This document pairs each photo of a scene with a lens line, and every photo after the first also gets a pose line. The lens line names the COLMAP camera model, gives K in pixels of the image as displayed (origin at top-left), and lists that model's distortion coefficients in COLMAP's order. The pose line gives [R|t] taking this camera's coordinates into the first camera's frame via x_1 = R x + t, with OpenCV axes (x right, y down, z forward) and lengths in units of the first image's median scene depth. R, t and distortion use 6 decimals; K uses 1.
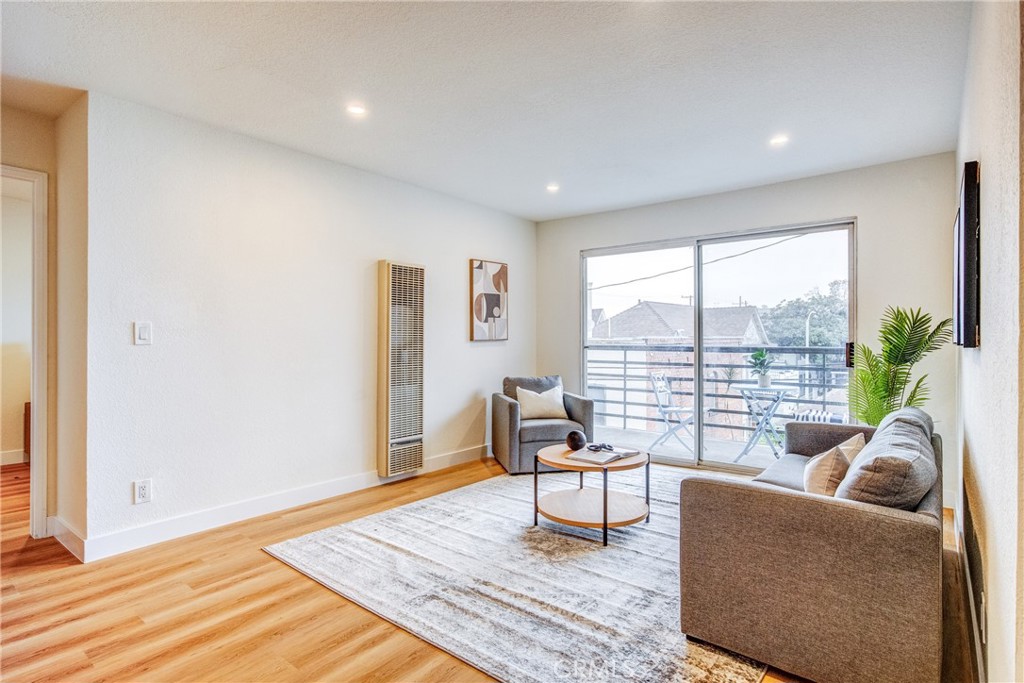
lens RADIAL K [[518.9, 0, 505.3], [0, 518.9, 339.3], [0, 0, 1]] dist [-0.005491, 0.001061]
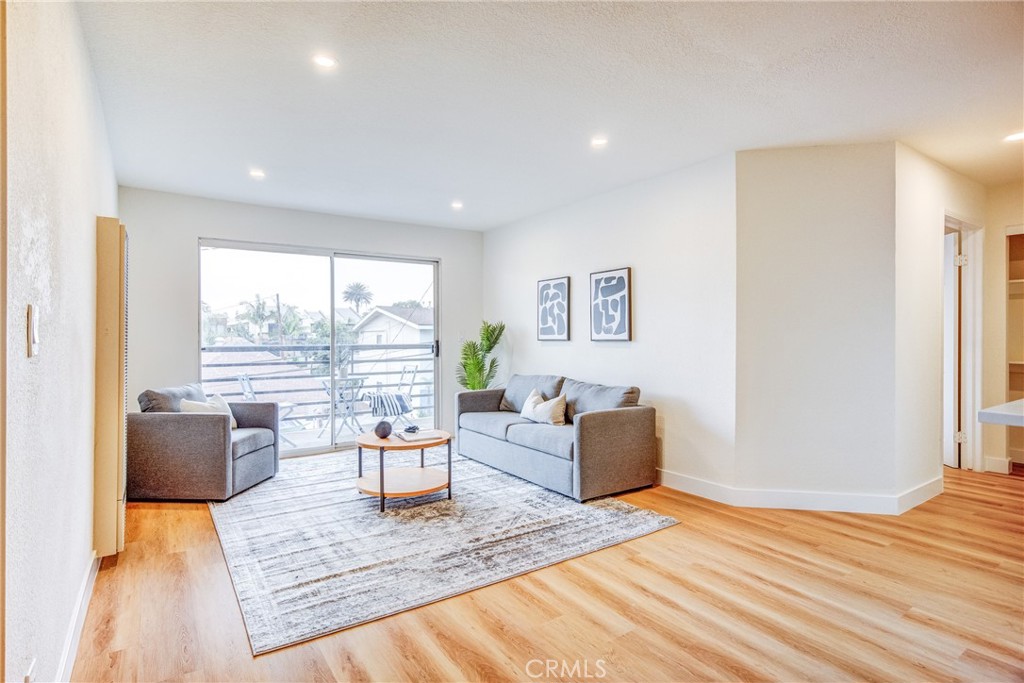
lens RADIAL K [[518.9, 0, 505.3], [0, 518.9, 331.9], [0, 0, 1]] dist [-0.005491, 0.001061]
pose [[0.300546, 0.007685, 0.953736, -1.027791], [0.007032, 0.999923, -0.010273, -0.001237], [-0.953741, 0.009794, 0.300469, 0.496927]]
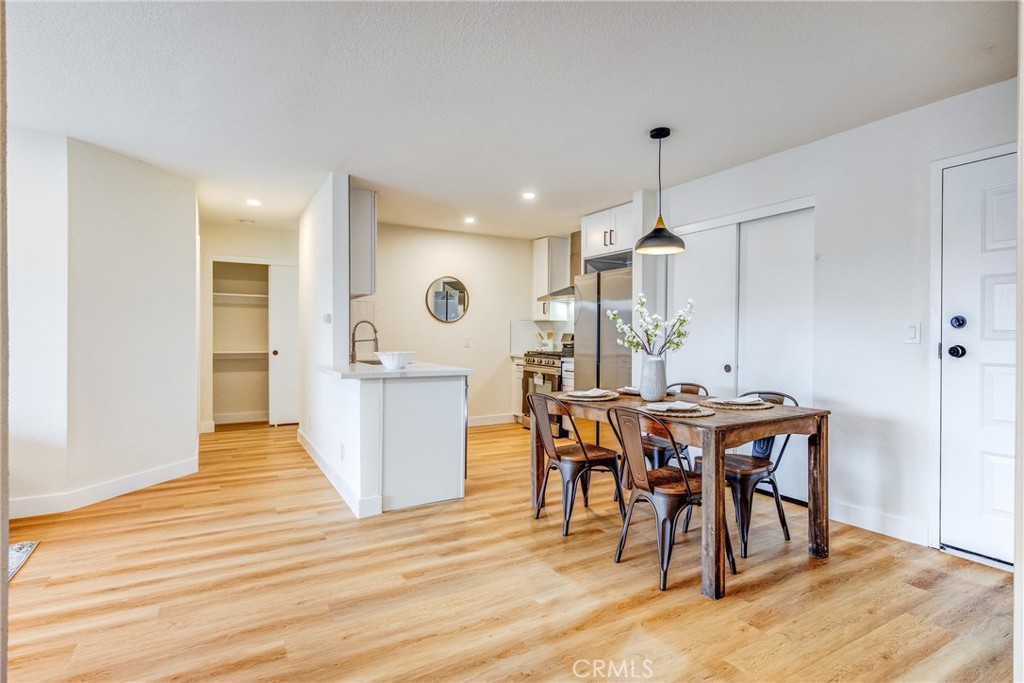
lens RADIAL K [[518.9, 0, 518.5], [0, 518.9, 339.9], [0, 0, 1]] dist [-0.005491, 0.001061]
pose [[-0.936026, -0.004423, 0.351904, -1.047327], [0.000960, 0.999885, 0.015122, 0.001172], [-0.351931, 0.014492, -0.935914, 1.088143]]
